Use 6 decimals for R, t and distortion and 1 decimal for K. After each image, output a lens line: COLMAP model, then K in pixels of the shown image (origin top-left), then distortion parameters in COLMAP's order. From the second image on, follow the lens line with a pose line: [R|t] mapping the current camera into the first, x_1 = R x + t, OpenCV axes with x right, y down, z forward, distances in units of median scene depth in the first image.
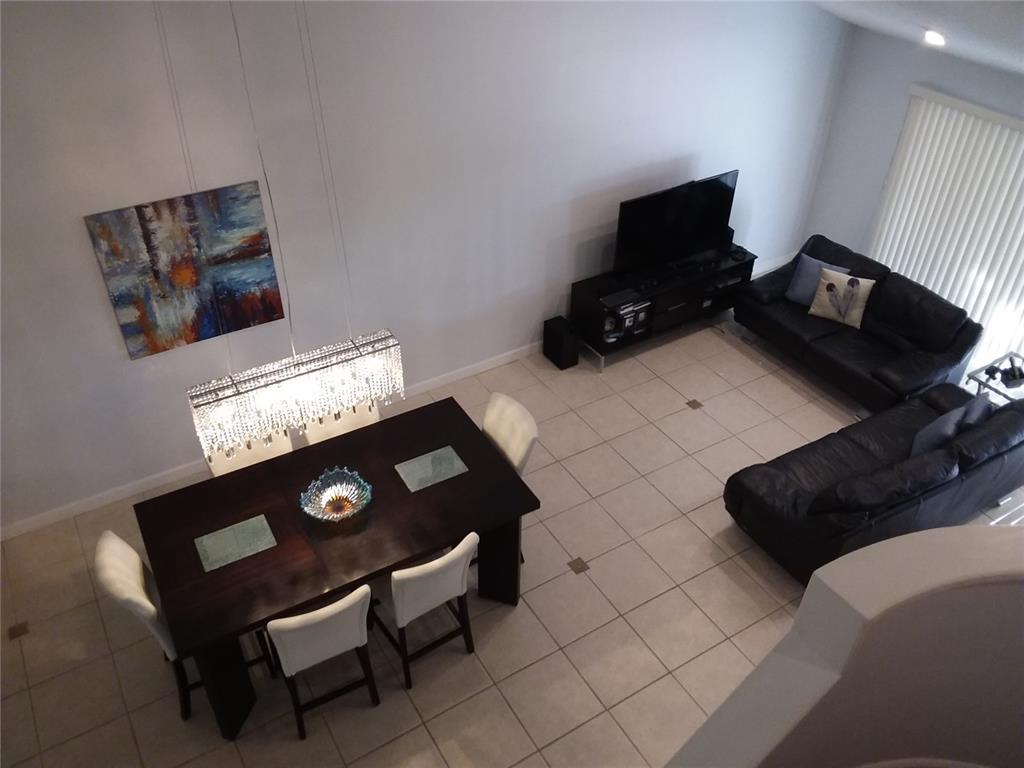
lens RADIAL K [[833.3, 0, 511.4], [0, 833.3, 384.1], [0, 0, 1]] dist [0.067060, -0.005864]
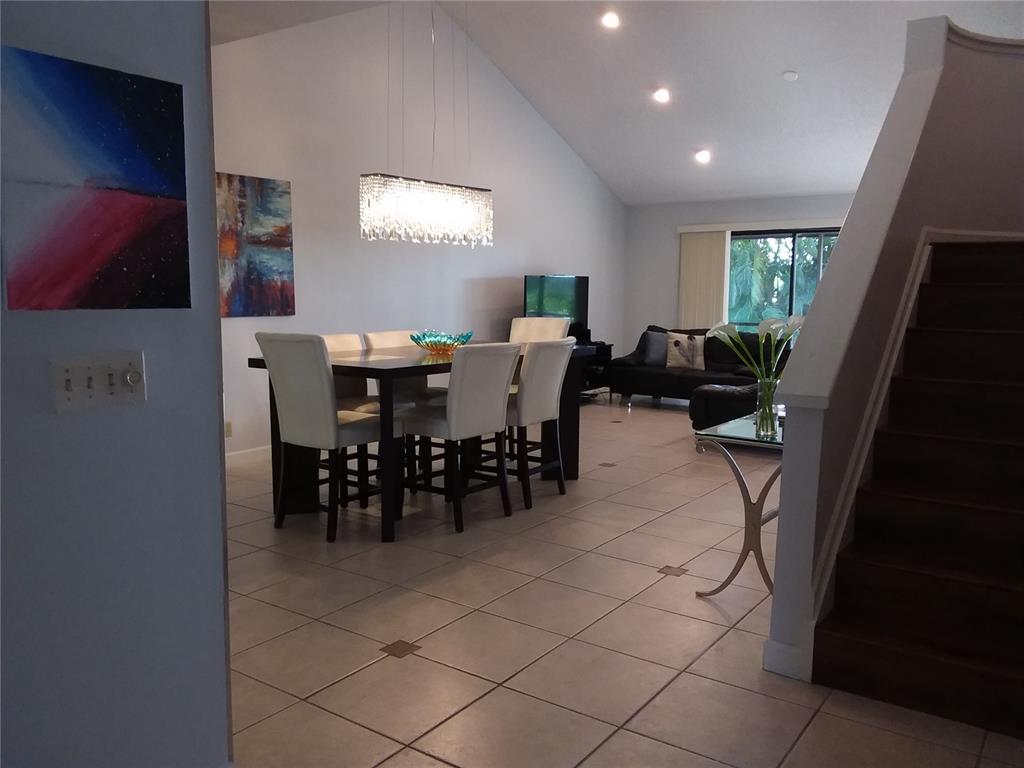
lens RADIAL K [[833.3, 0, 511.7], [0, 833.3, 384.4], [0, 0, 1]] dist [0.067060, -0.005864]
pose [[0.921285, -0.047959, 0.385919, -0.470668], [0.237162, 0.855758, -0.459818, 0.615291], [-0.308201, 0.515149, 0.799771, 0.085776]]
